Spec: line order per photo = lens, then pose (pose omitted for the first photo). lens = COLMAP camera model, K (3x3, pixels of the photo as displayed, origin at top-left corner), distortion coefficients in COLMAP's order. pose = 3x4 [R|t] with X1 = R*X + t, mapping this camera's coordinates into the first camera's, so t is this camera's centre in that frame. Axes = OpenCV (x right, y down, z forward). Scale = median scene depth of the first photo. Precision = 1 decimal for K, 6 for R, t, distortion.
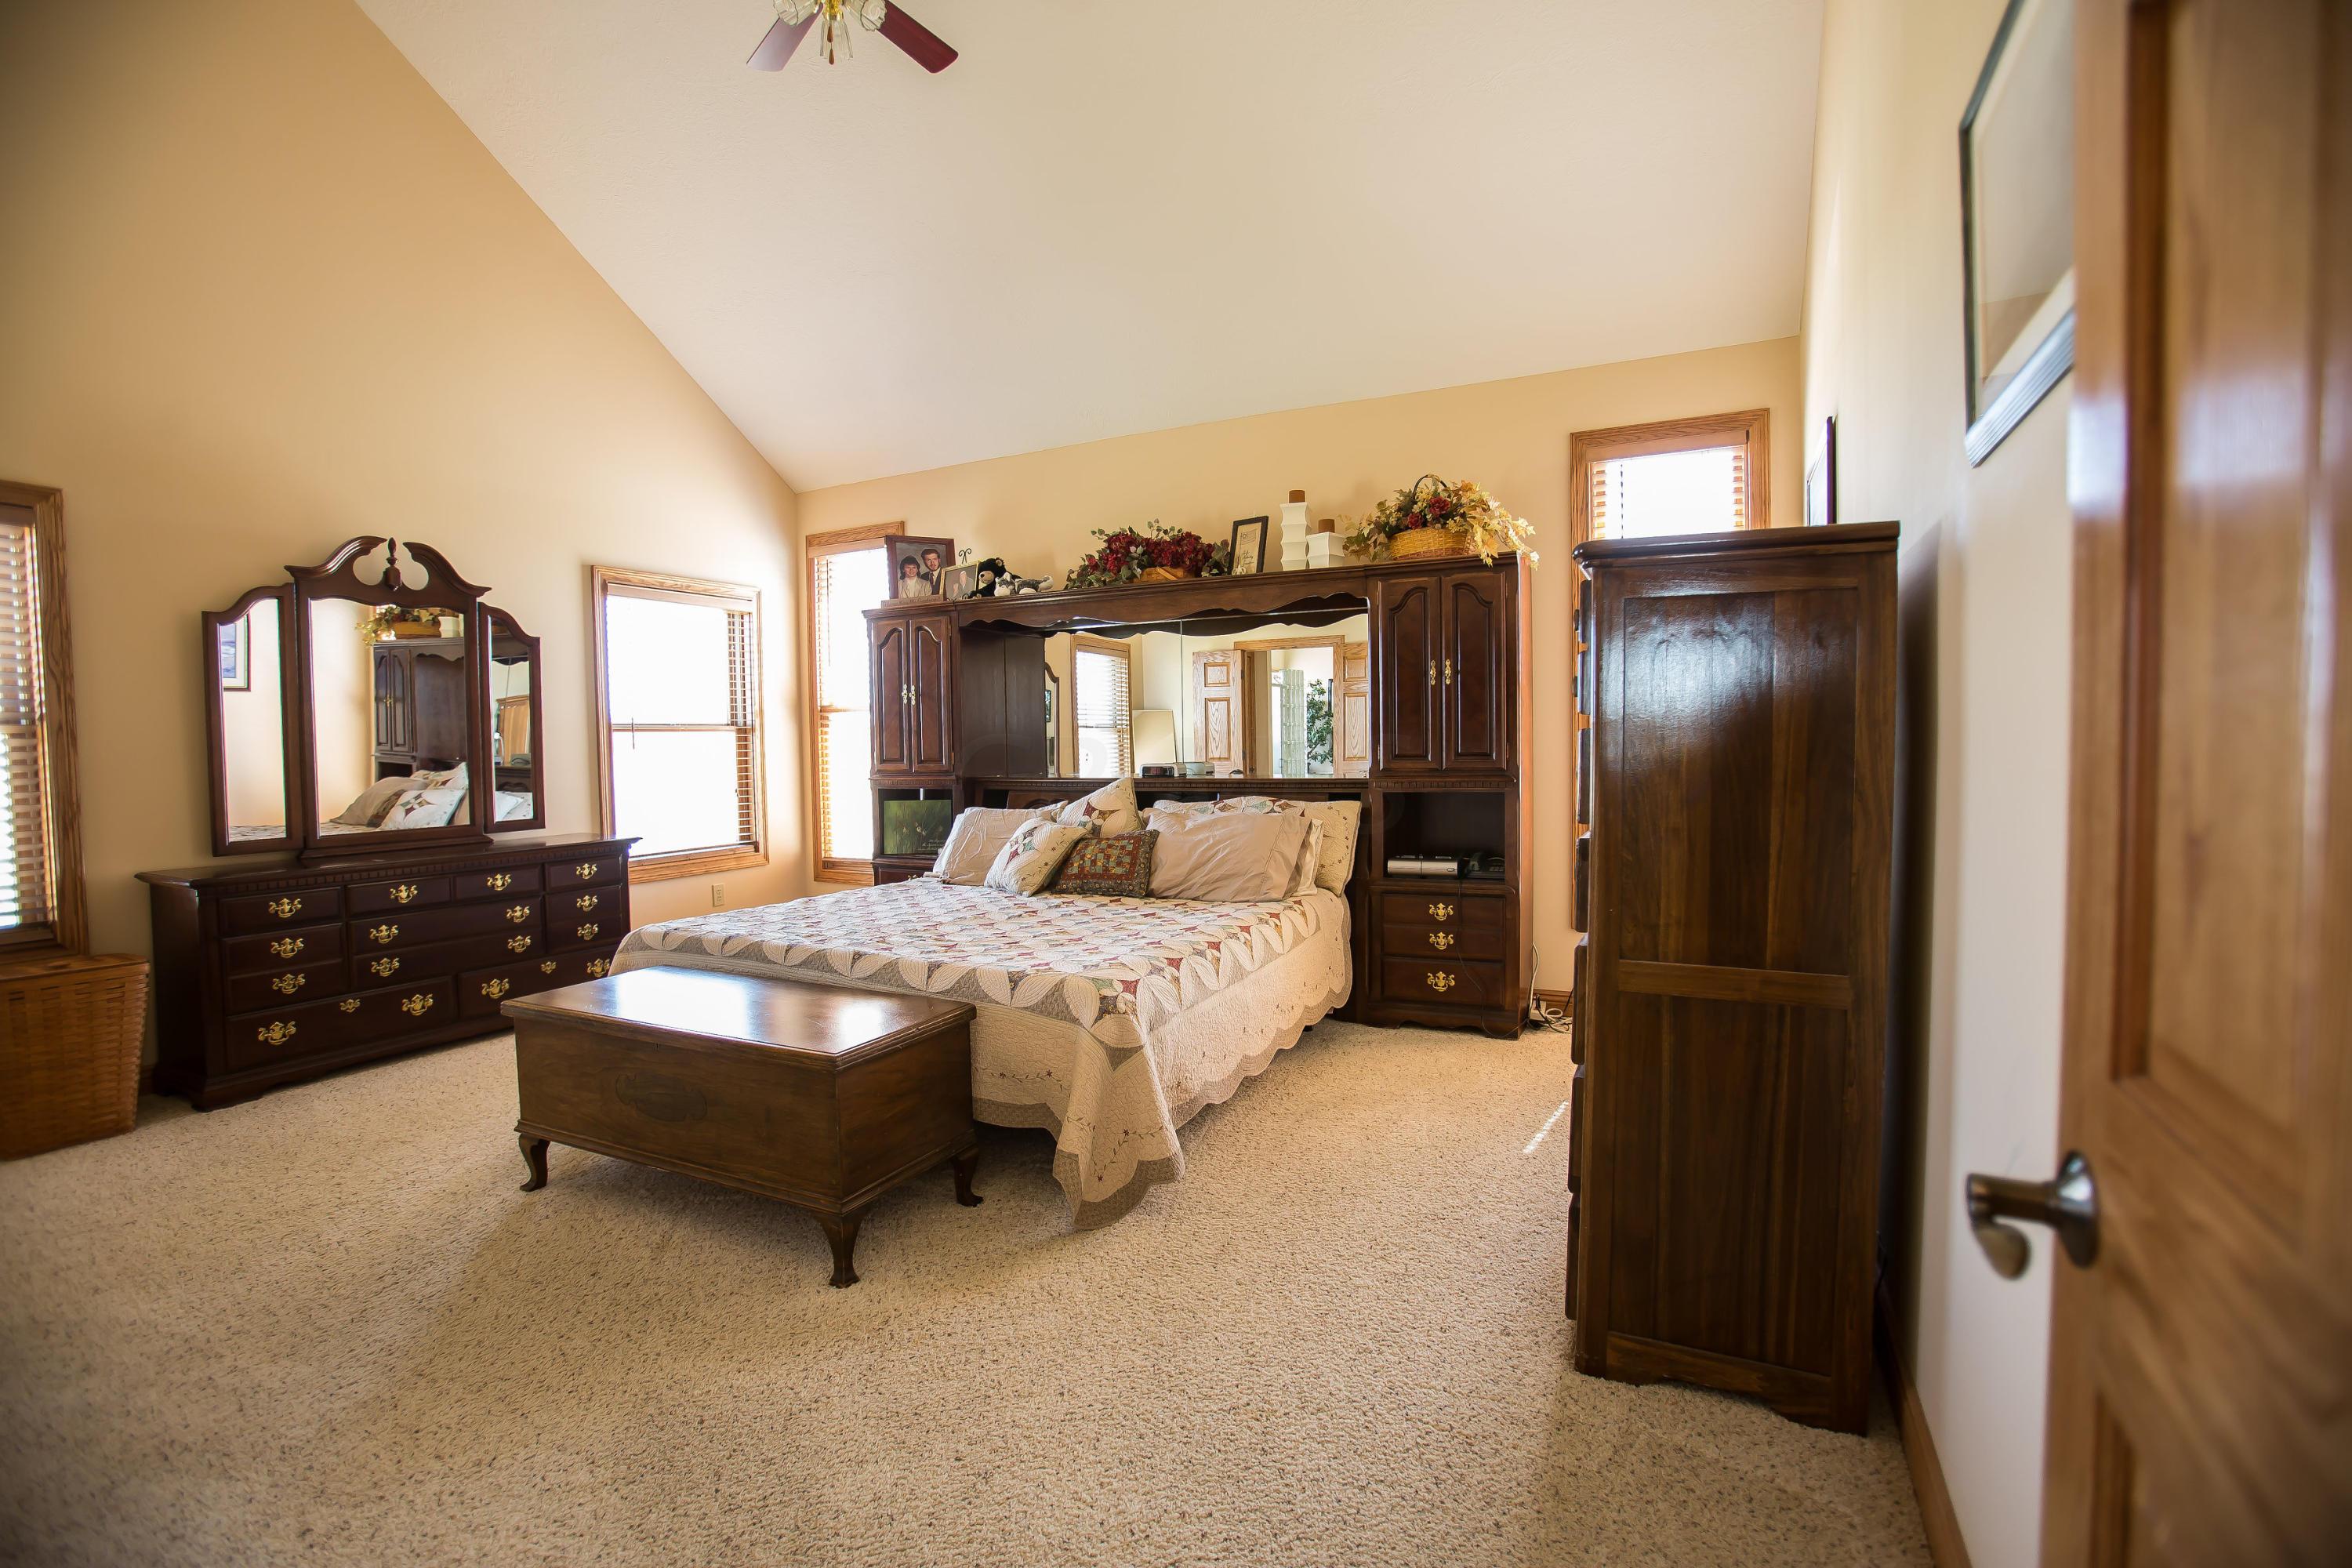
lens RADIAL K [[1075.0, 0, 1173.3], [0, 1075.0, 783.9], [0, 0, 1]] dist [-0.078304, 0.031855]
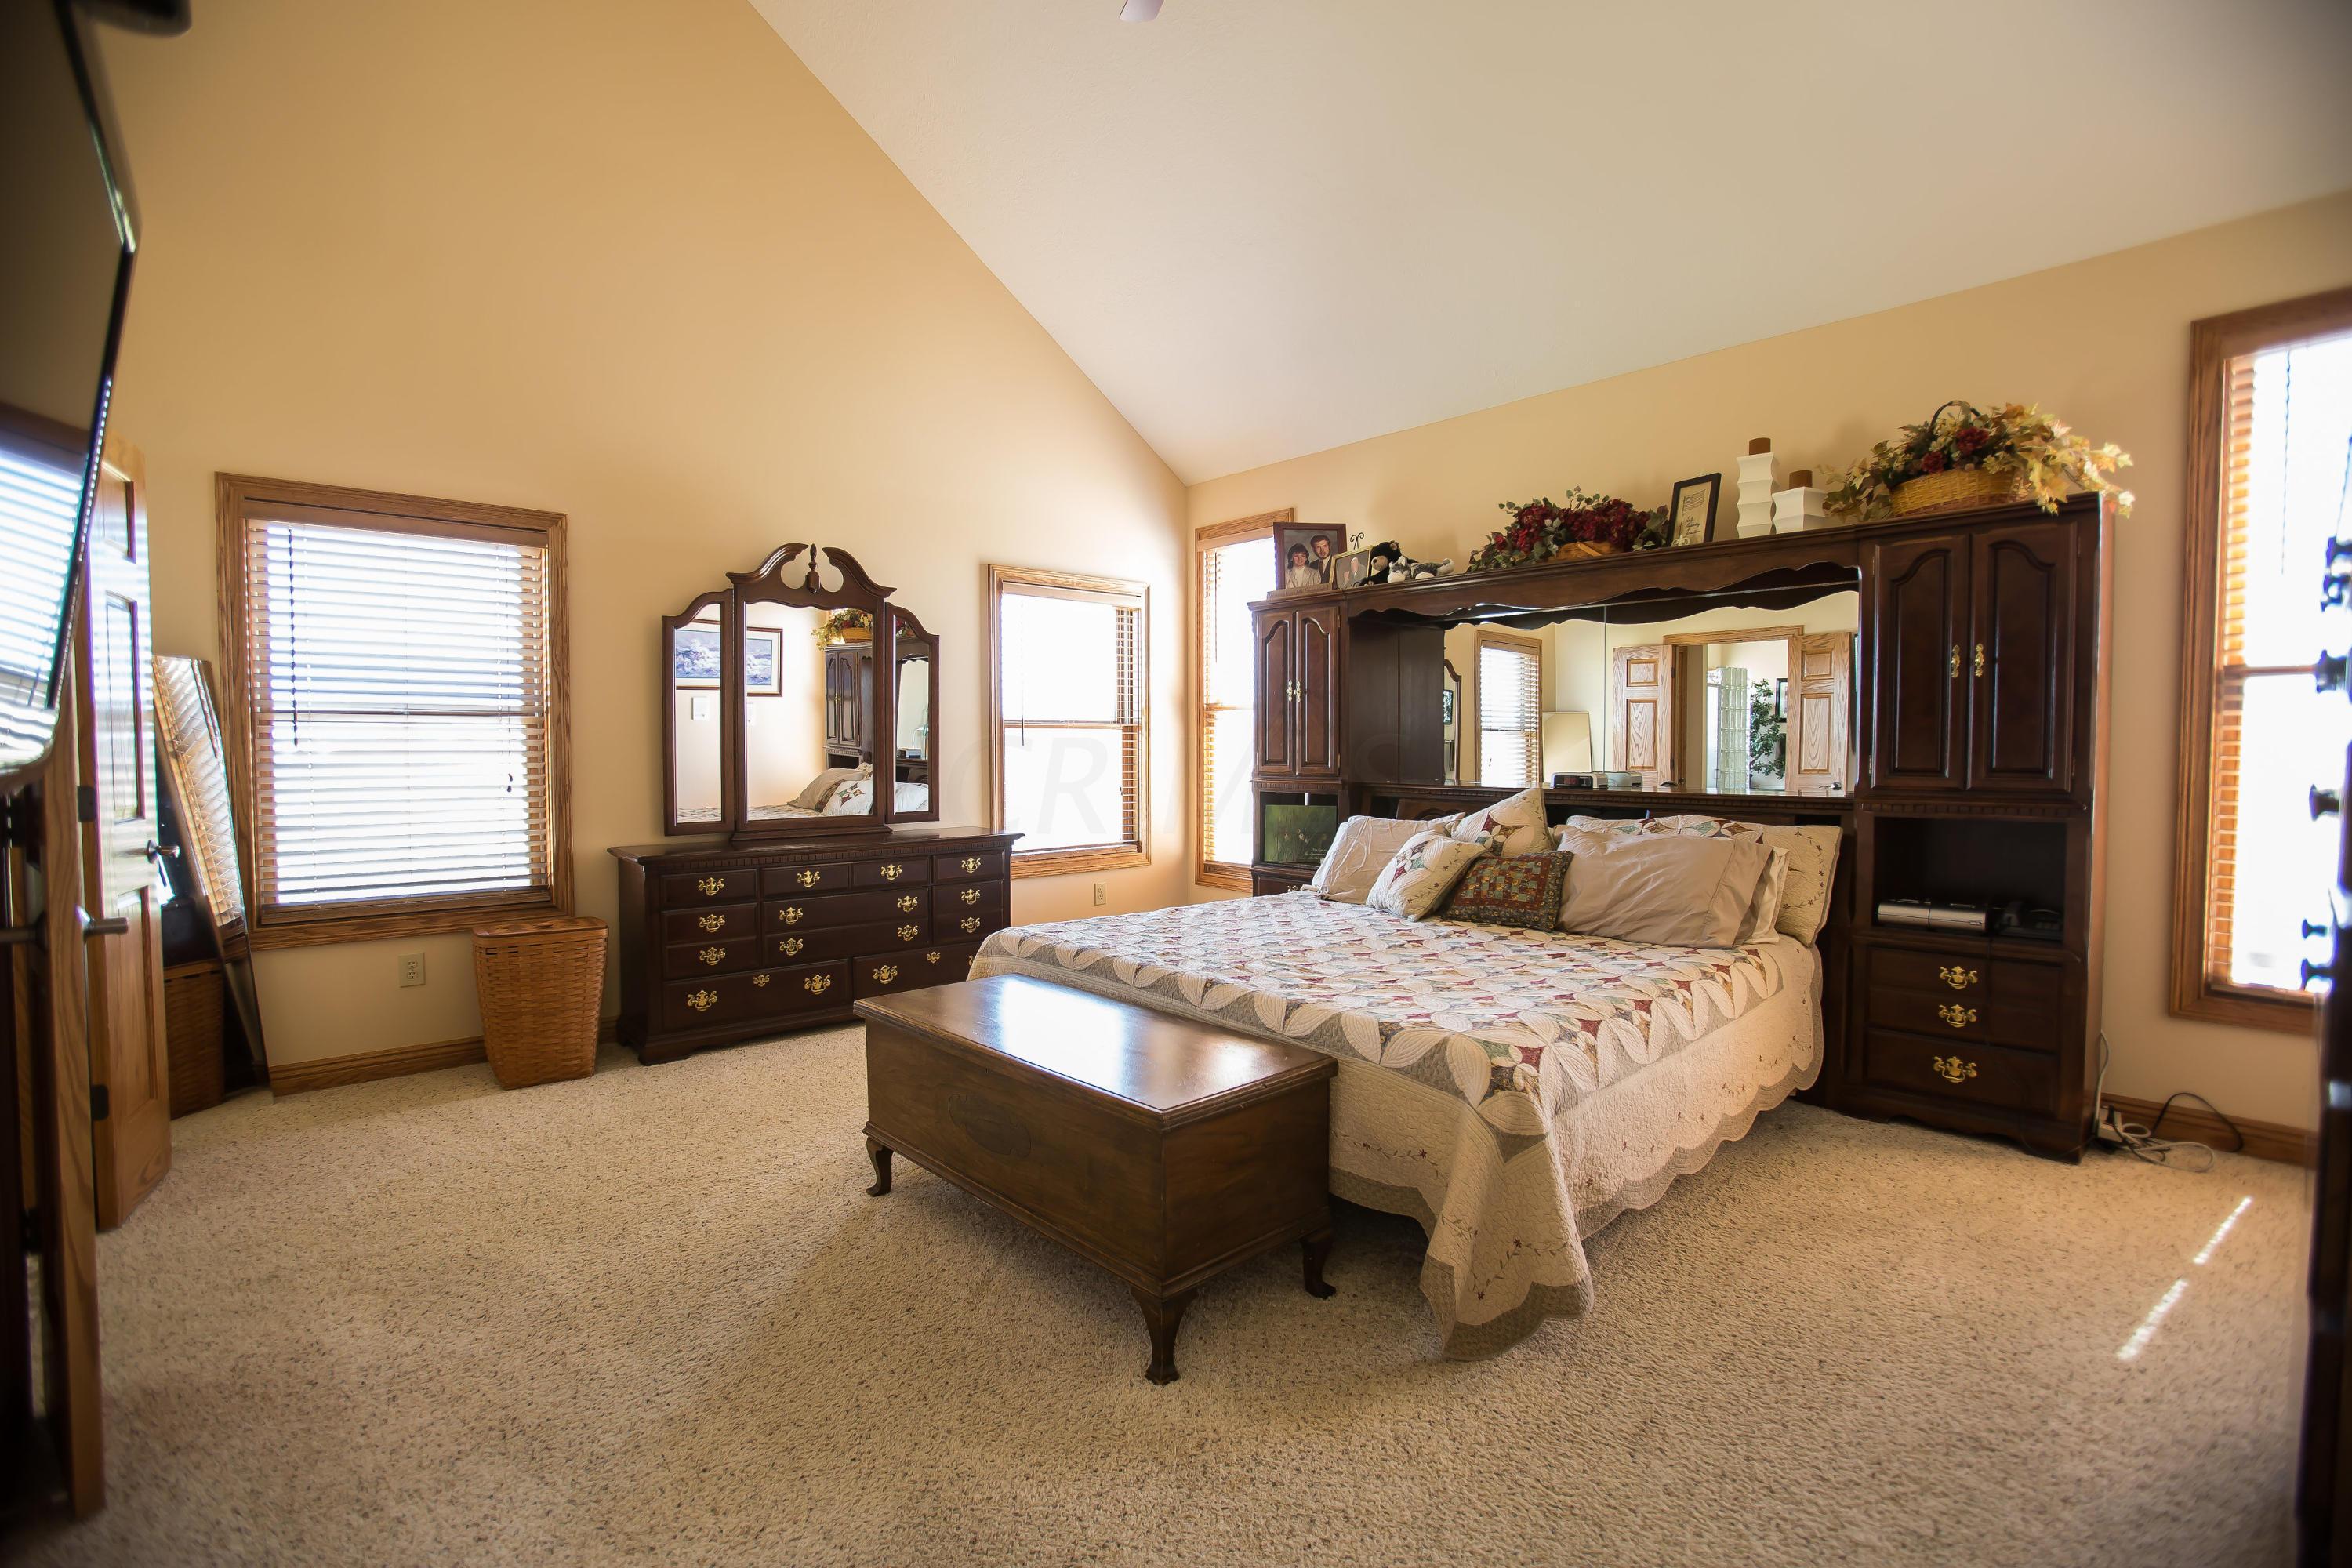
lens RADIAL K [[1075.0, 0, 1173.3], [0, 1075.0, 783.9], [0, 0, 1]] dist [-0.078304, 0.031855]
pose [[0.932135, 0.027204, -0.361089, -0.006314], [-0.027984, 0.999604, 0.003069, -0.004083], [0.361029, 0.007244, 0.932526, 0.116152]]
